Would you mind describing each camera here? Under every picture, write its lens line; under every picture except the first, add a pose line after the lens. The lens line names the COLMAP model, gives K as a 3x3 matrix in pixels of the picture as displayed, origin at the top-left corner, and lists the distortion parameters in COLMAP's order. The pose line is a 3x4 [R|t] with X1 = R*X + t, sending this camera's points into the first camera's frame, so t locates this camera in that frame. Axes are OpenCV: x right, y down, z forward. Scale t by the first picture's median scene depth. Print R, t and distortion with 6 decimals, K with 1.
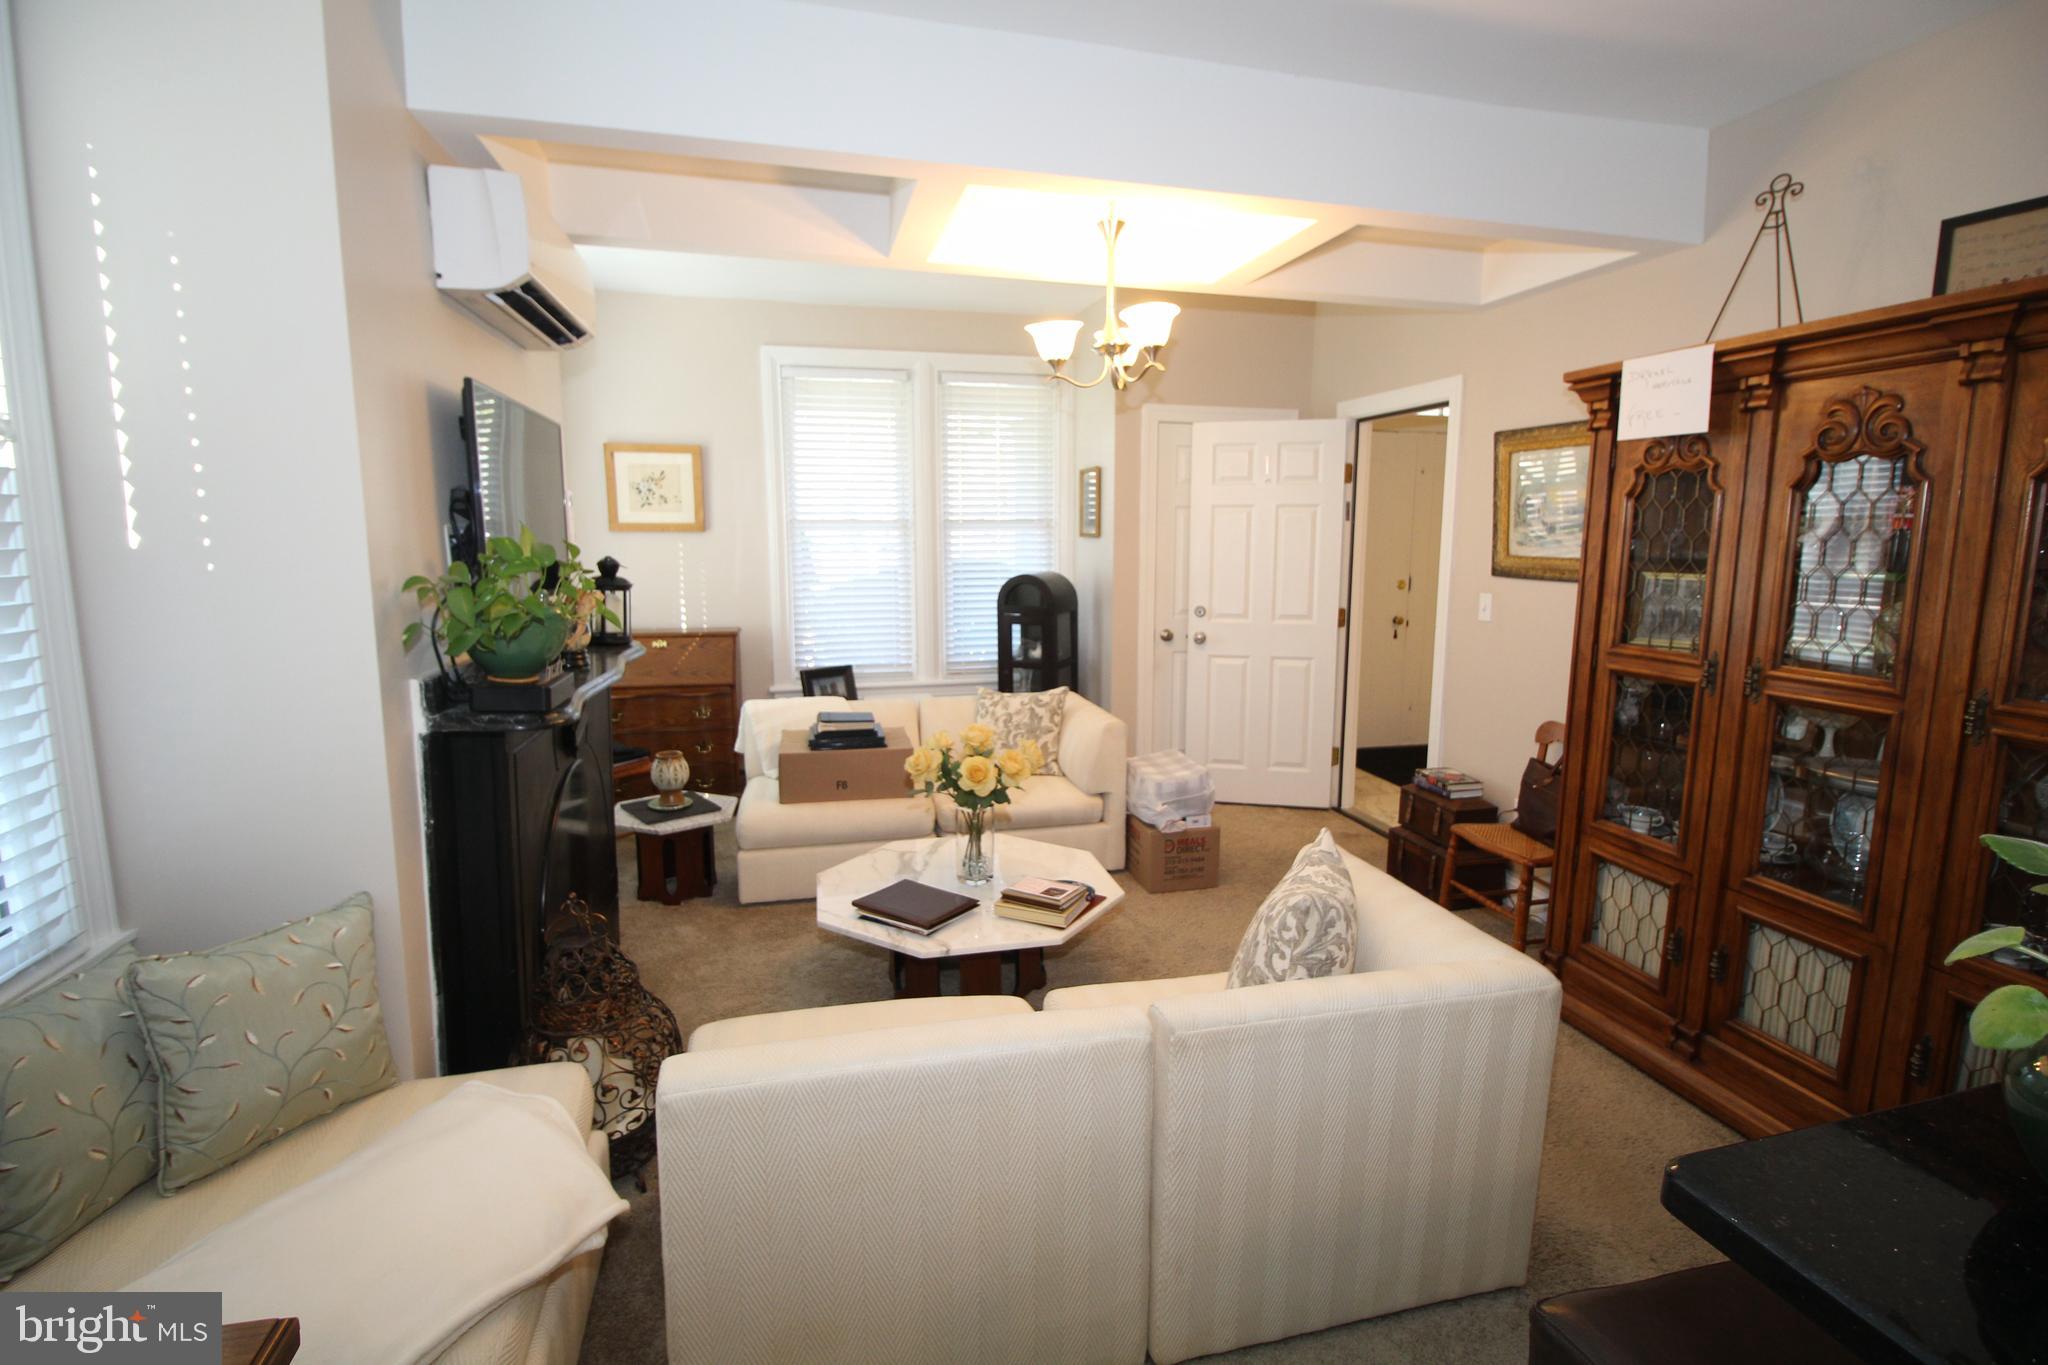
lens RADIAL K [[952.5, 0, 1026.8], [0, 952.5, 675.5], [0, 0, 1]] dist [-0.003784, -0.010338]
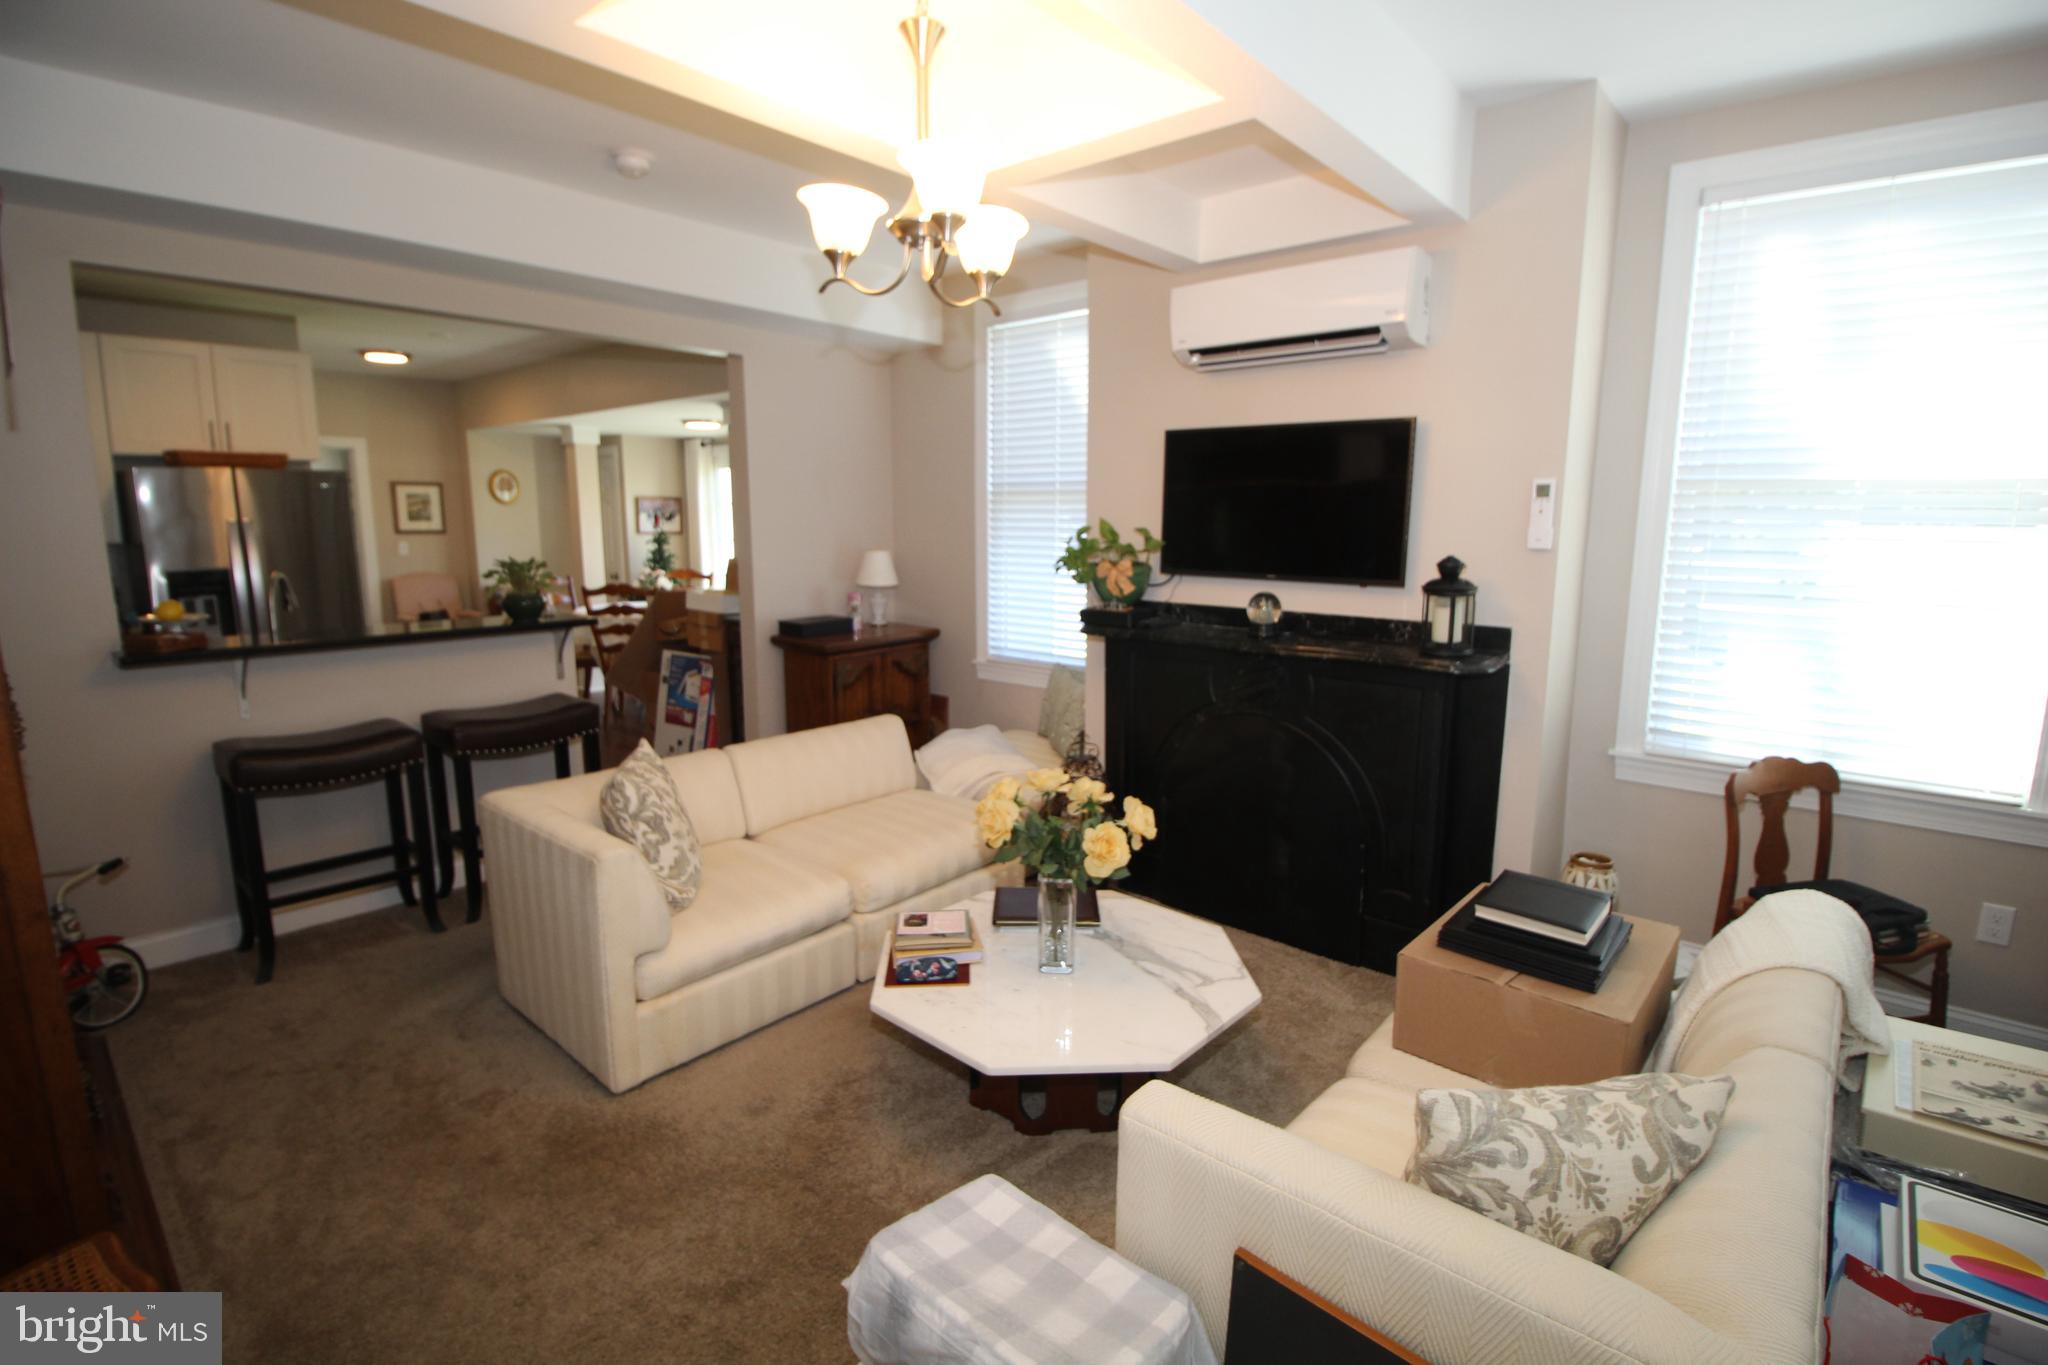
lens RADIAL K [[952.5, 0, 1029.6], [0, 952.5, 668.5], [0, 0, 1]] dist [-0.003784, -0.010338]
pose [[-0.816986, 0.082217, -0.570766, 0.295208], [-0.095009, 0.957066, 0.273857, -0.175625], [0.568777, 0.277966, -0.774098, 1.144067]]
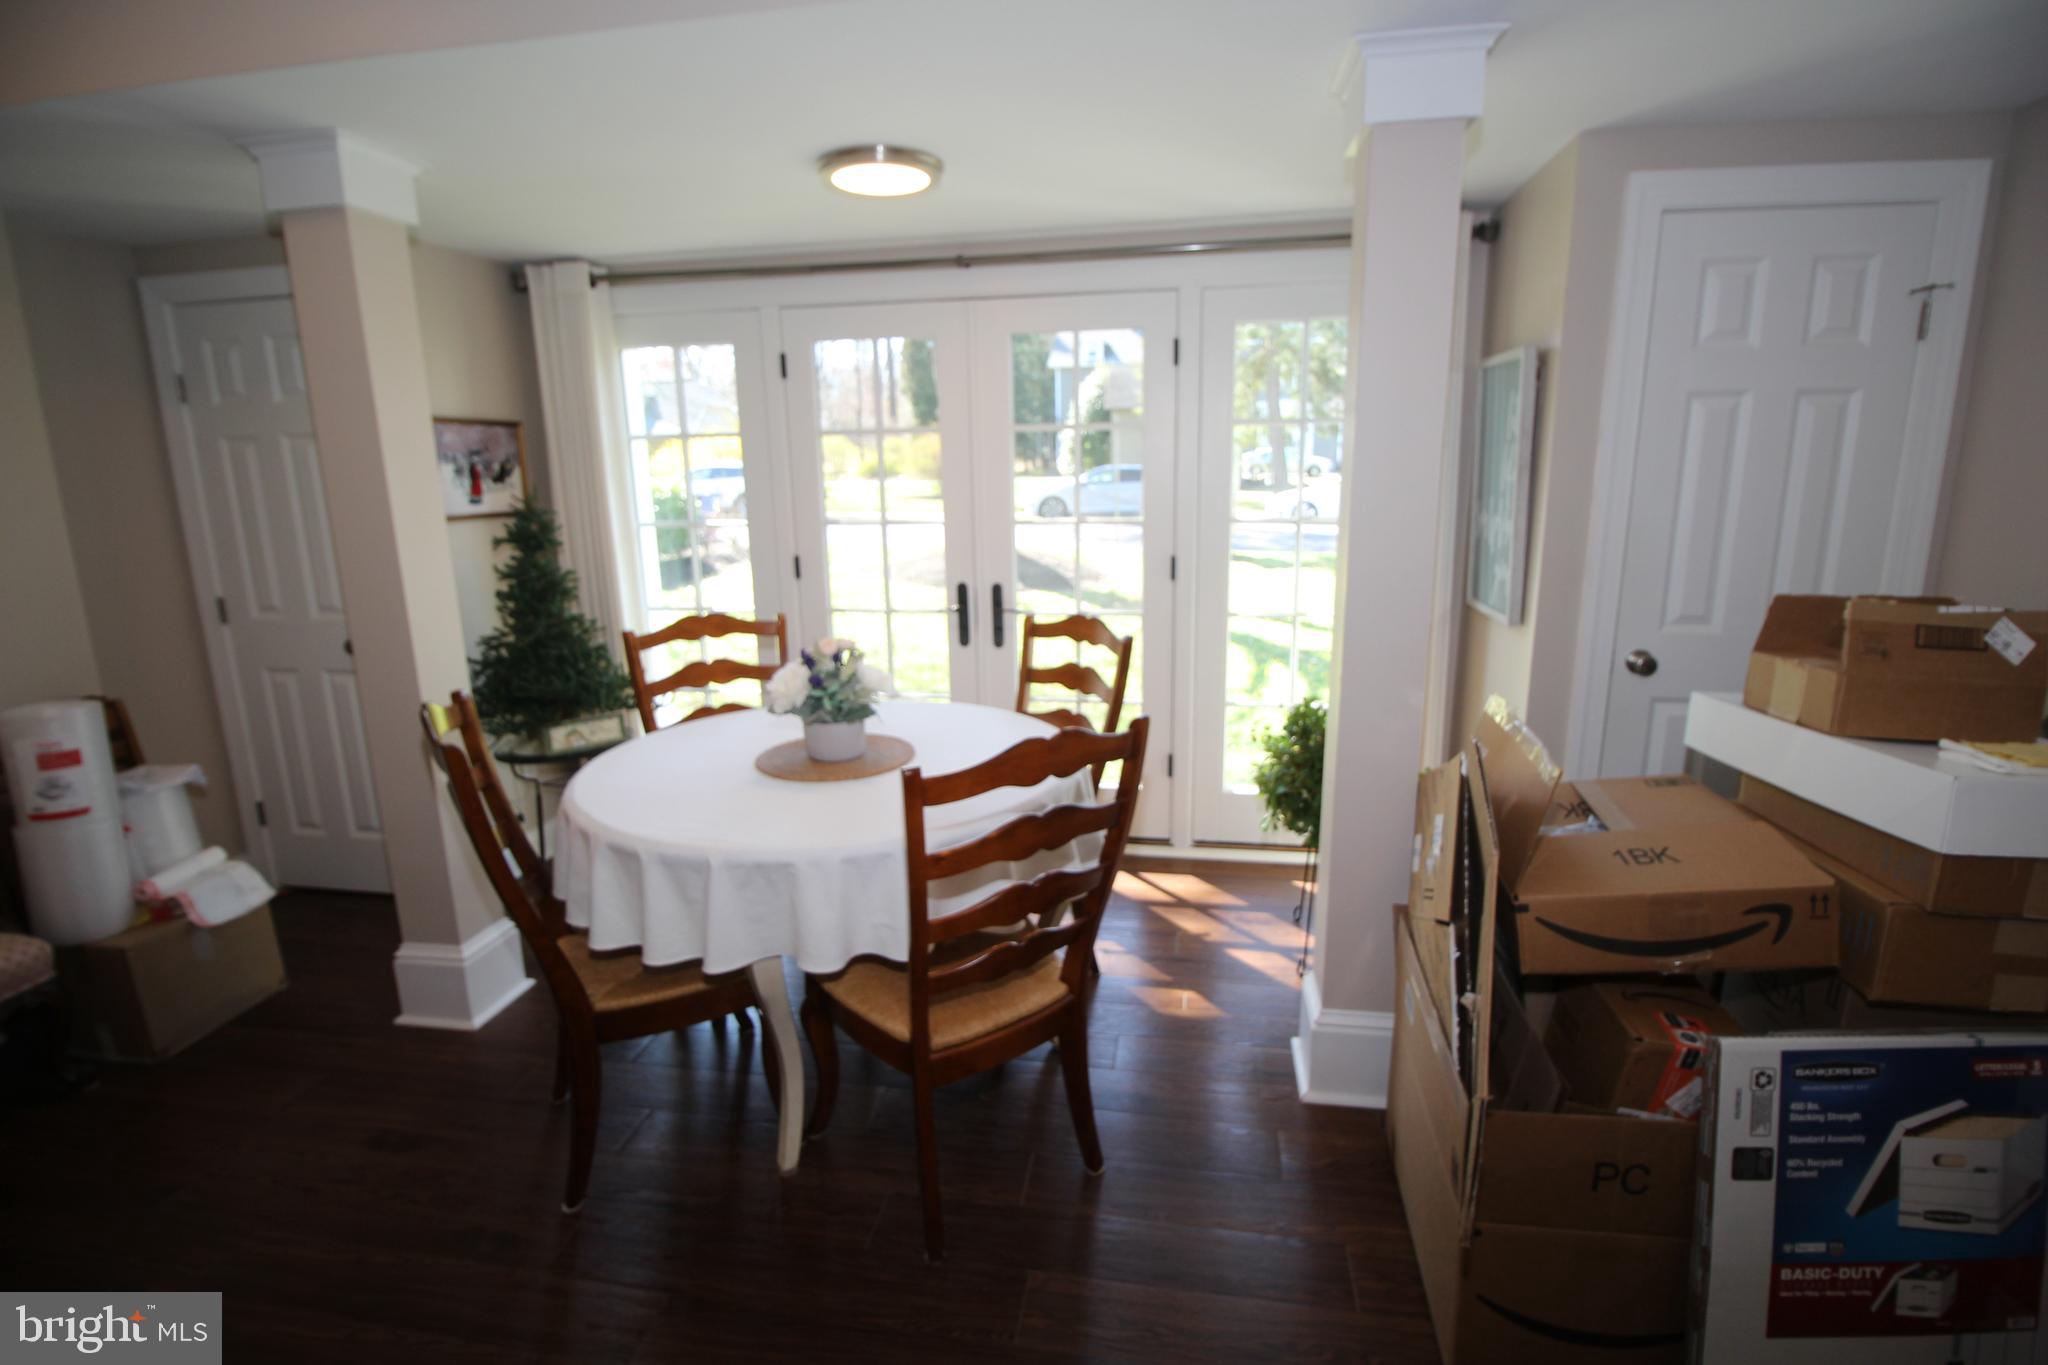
lens RADIAL K [[952.5, 0, 1034.1], [0, 952.5, 672.8], [0, 0, 1]] dist [-0.003784, -0.010338]
pose [[-0.399549, 0.200672, -0.894478, 0.283733], [-0.120648, 0.955748, 0.268309, 0.054685], [0.908738, 0.215119, -0.357658, -0.343587]]
